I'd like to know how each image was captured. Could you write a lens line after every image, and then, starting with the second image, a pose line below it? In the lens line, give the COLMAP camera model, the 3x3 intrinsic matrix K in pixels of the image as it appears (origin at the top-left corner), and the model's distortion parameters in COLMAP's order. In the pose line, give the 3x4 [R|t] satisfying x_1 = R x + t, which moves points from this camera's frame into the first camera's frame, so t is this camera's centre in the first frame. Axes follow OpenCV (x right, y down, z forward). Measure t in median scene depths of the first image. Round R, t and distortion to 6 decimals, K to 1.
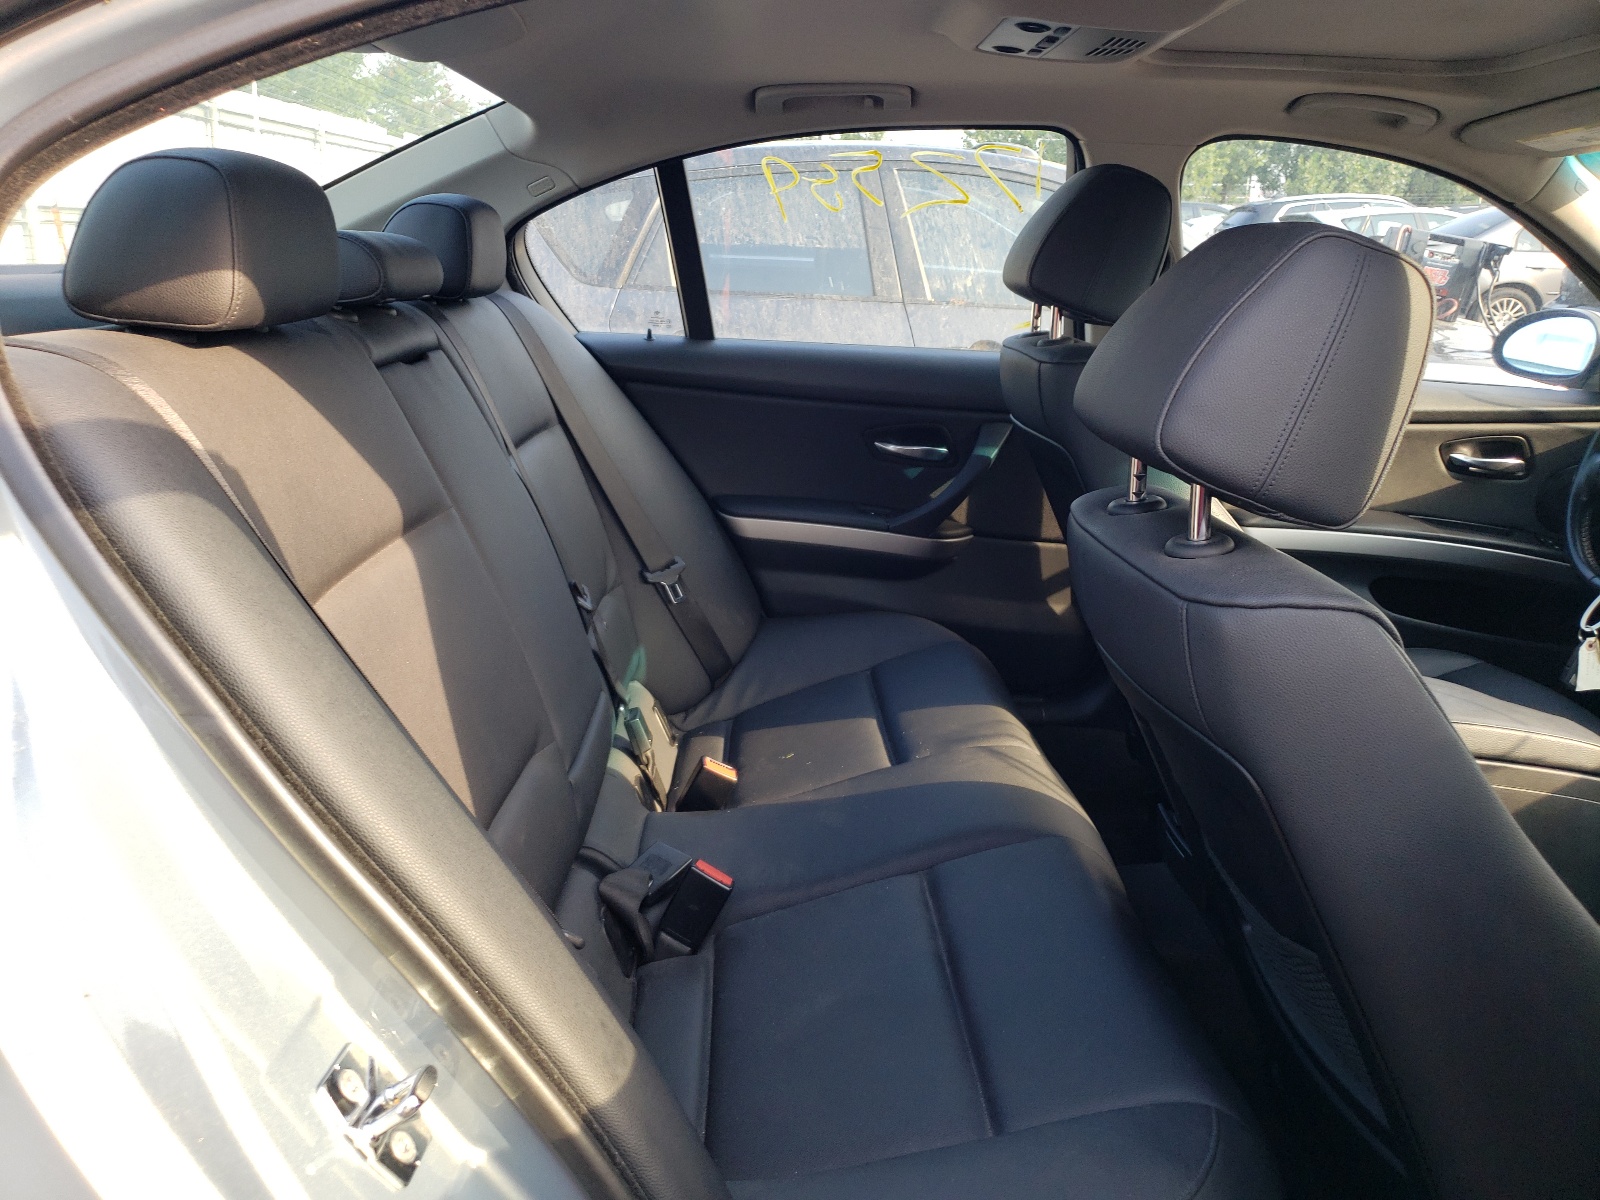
lens RADIAL K [[1206.6, 0, 800.0], [0, 1206.6, 600.0], [0, 0, 1]] dist [-0.024377, 0.001255]
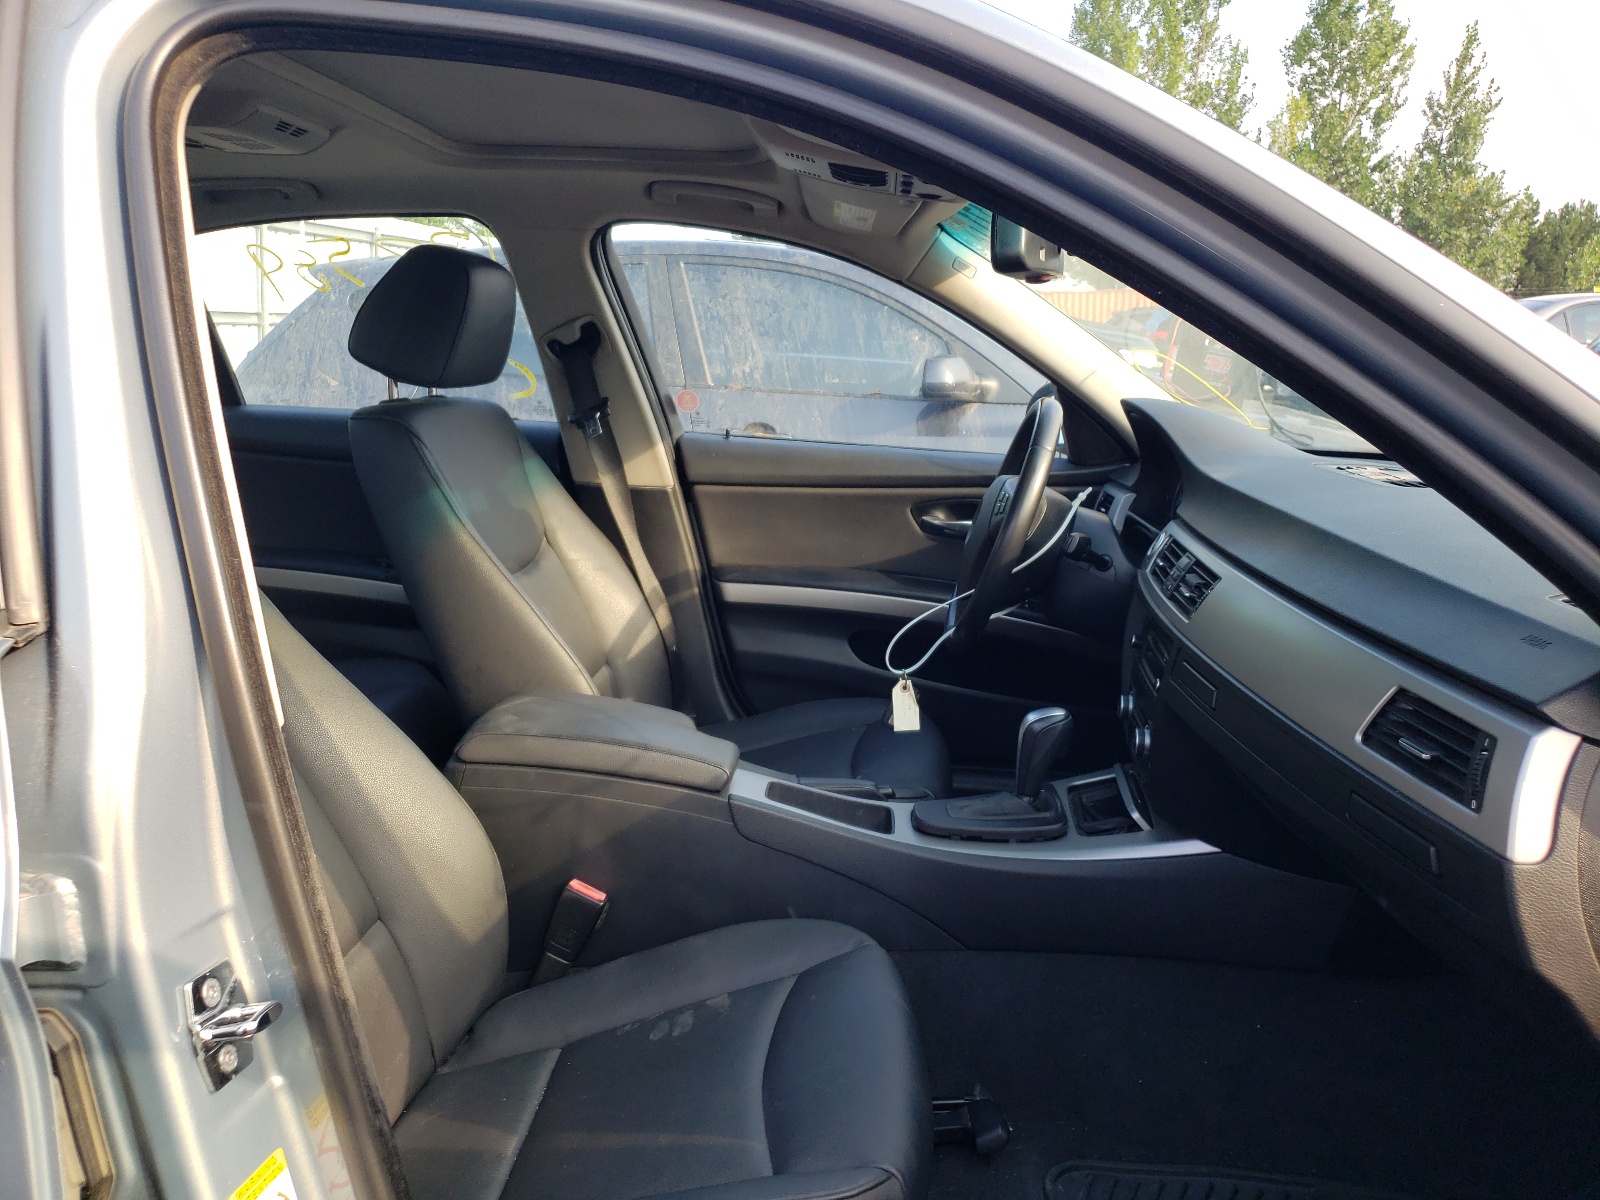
lens RADIAL K [[1196.0, 0, 800.0], [0, 1196.0, 600.0], [0, 0, 1]] dist [-0.001719, -0.094238]
pose [[0.999015, 0.014749, -0.041853, 0.233382], [-0.017892, 0.996968, -0.075734, 0.016187], [0.040609, 0.076408, 0.996249, -0.022933]]
